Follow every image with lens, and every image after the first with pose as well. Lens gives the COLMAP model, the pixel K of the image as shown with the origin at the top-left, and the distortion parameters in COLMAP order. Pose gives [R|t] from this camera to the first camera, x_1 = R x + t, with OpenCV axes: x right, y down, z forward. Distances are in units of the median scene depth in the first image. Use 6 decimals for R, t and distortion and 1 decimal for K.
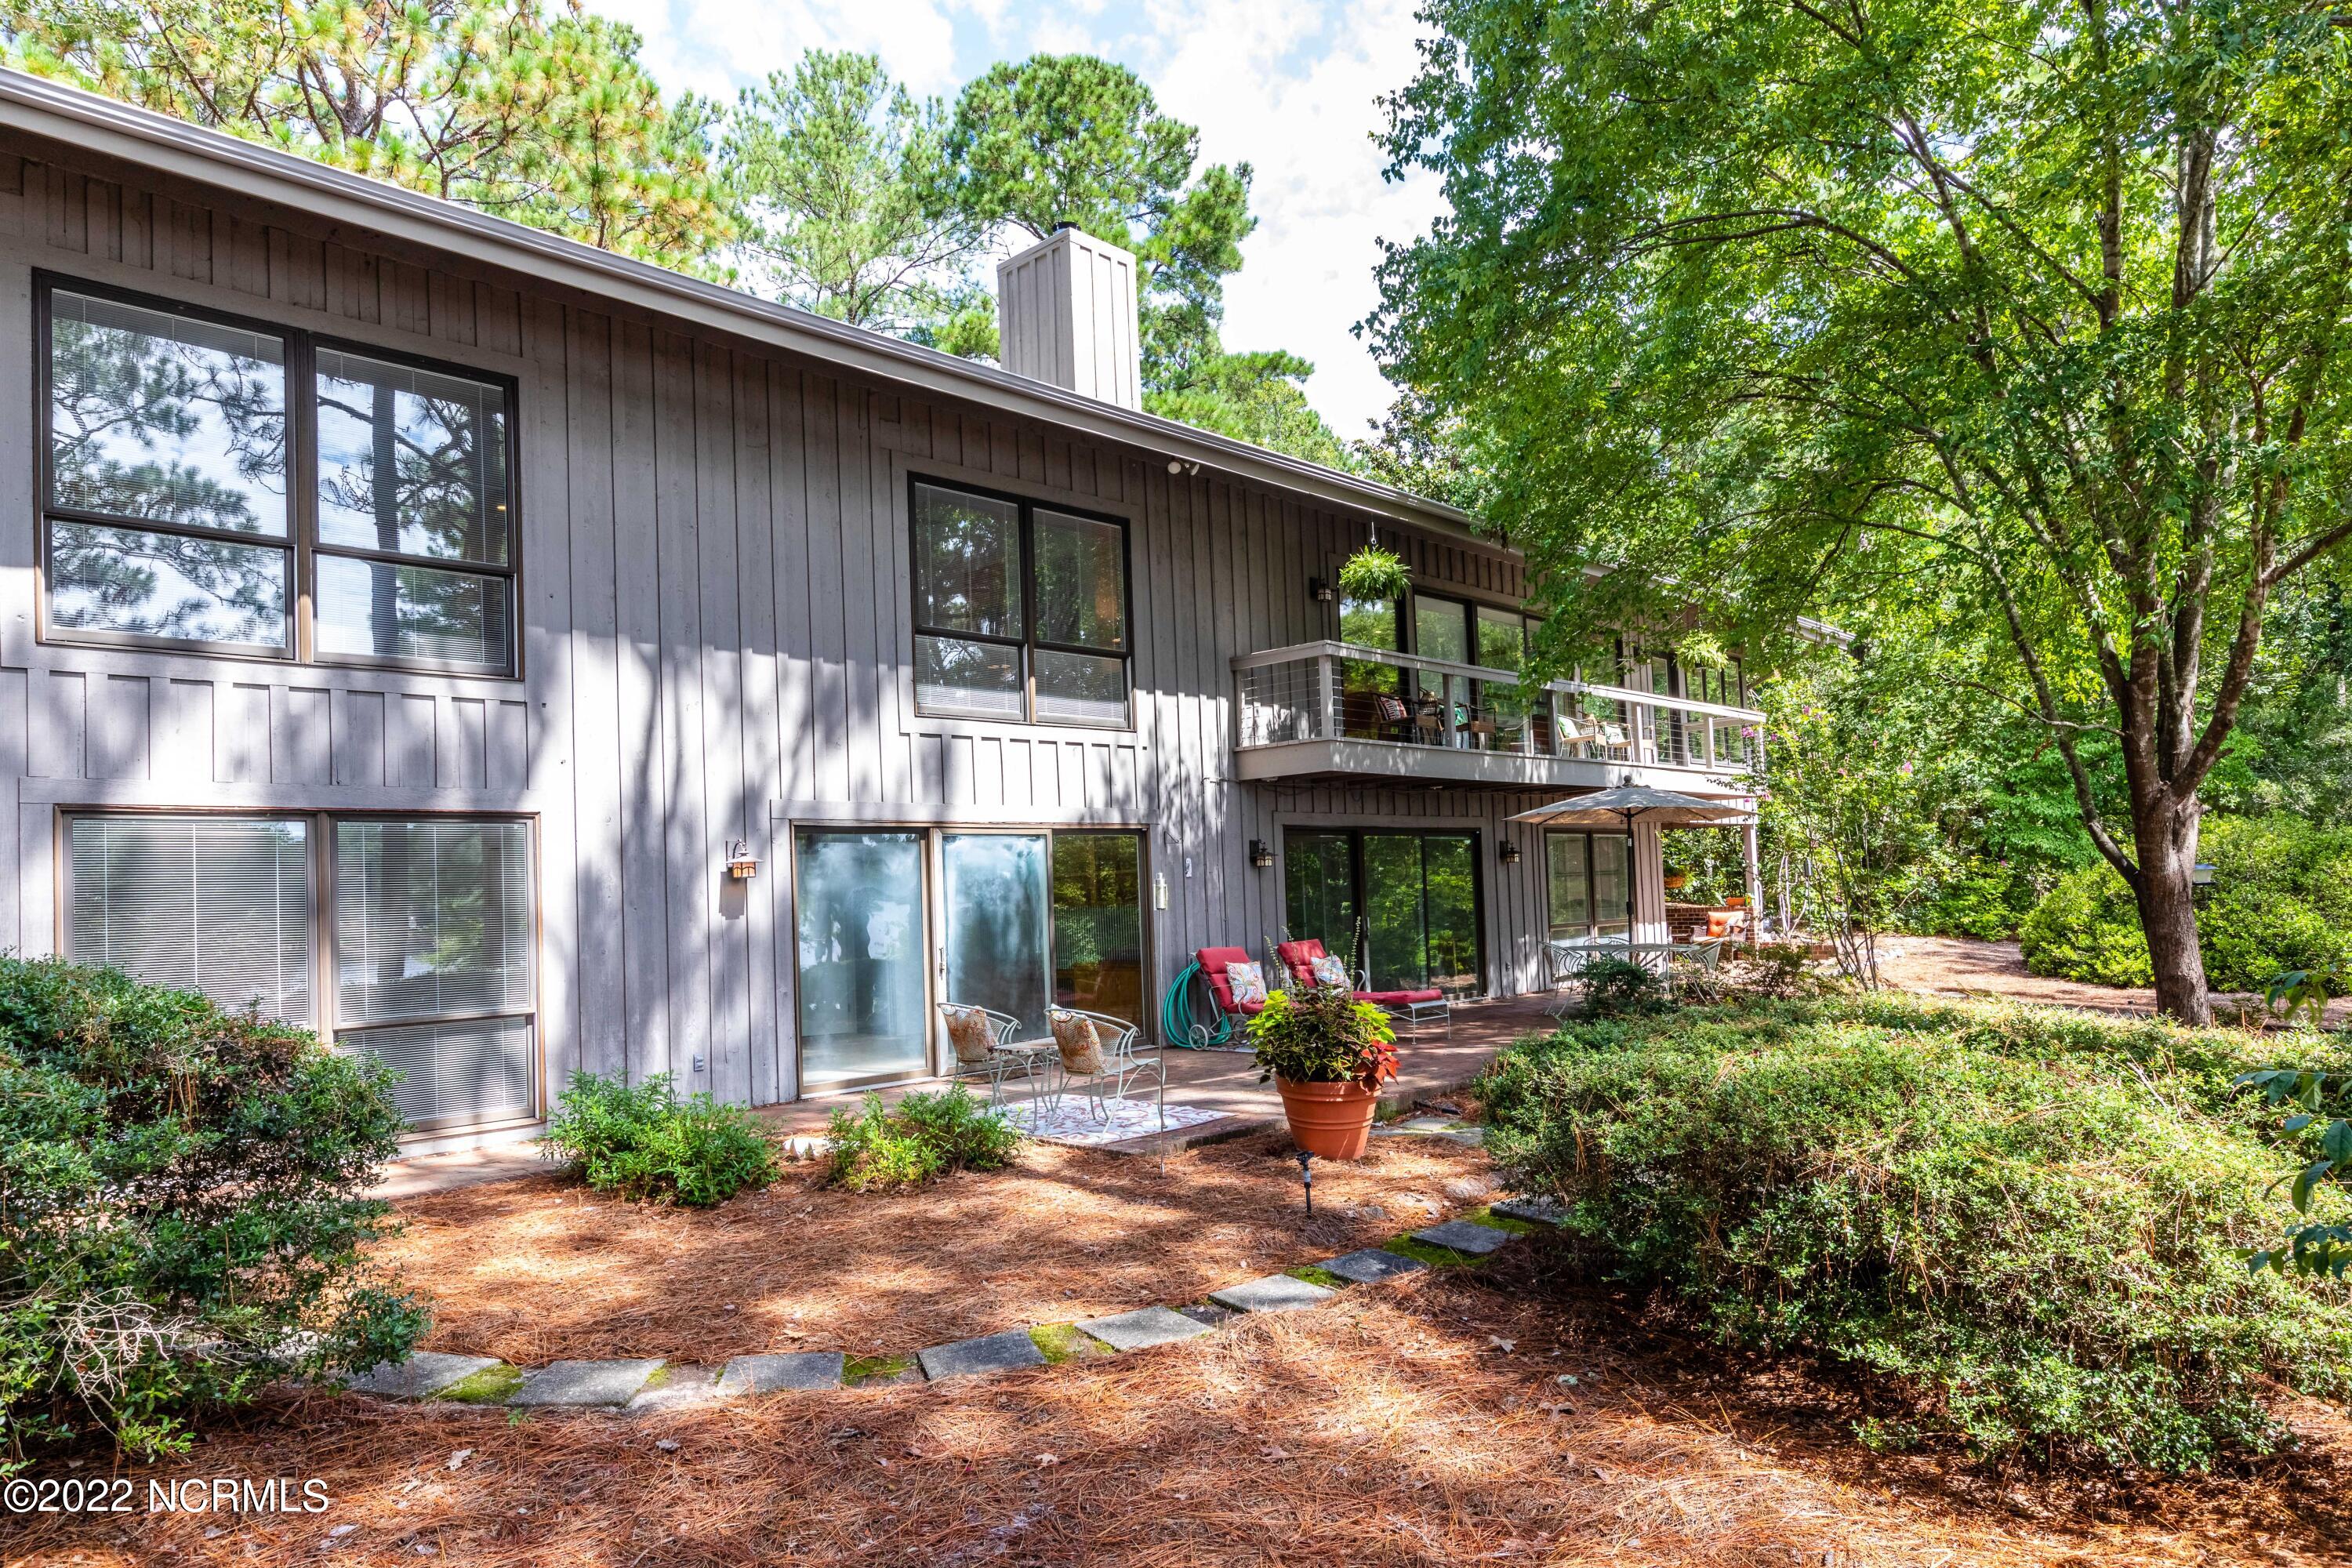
lens RADIAL K [[1464.3, 0, 1170.1], [0, 1464.3, 802.9], [0, 0, 1]] dist [0.006109, -0.000078]
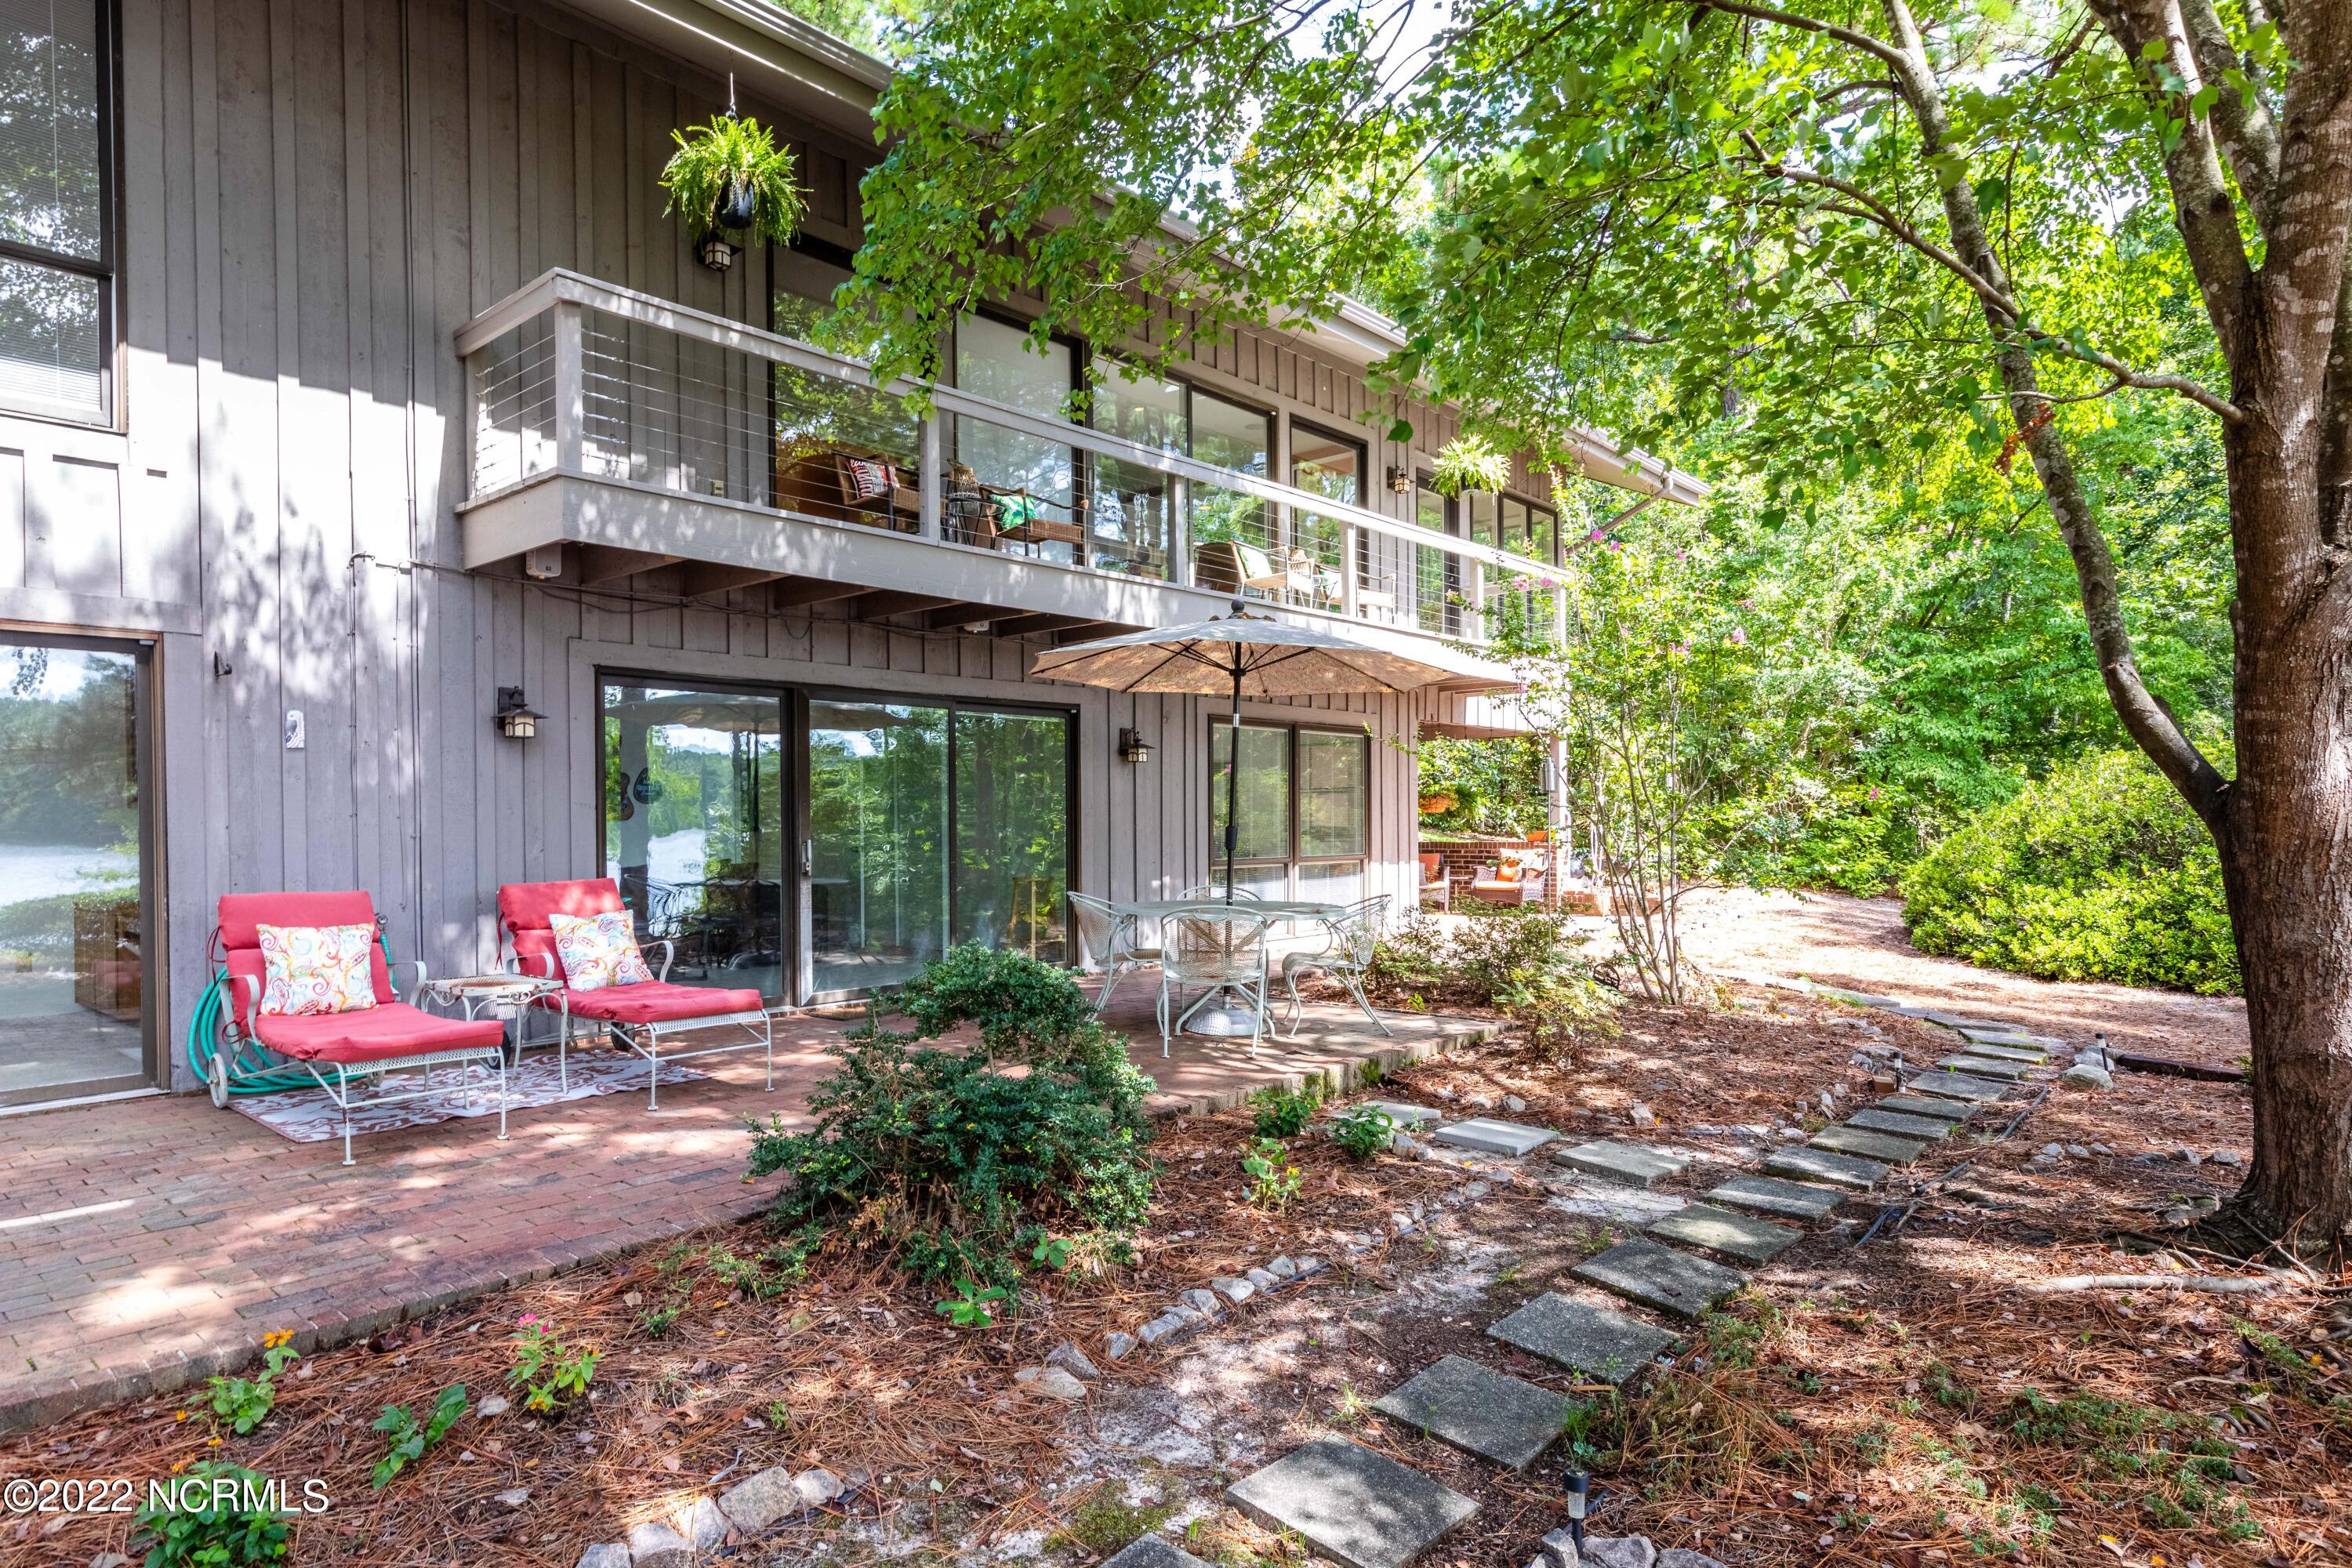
lens RADIAL K [[1335.7, 0, 1182.2], [0, 1335.7, 783.4], [0, 0, 1]] dist [-0.009620, -0.000015]
pose [[0.998840, 0.033968, 0.034130, 0.216350], [-0.035235, 0.998685, 0.037245, 0.025549], [-0.032820, -0.038404, 0.998723, 0.387266]]
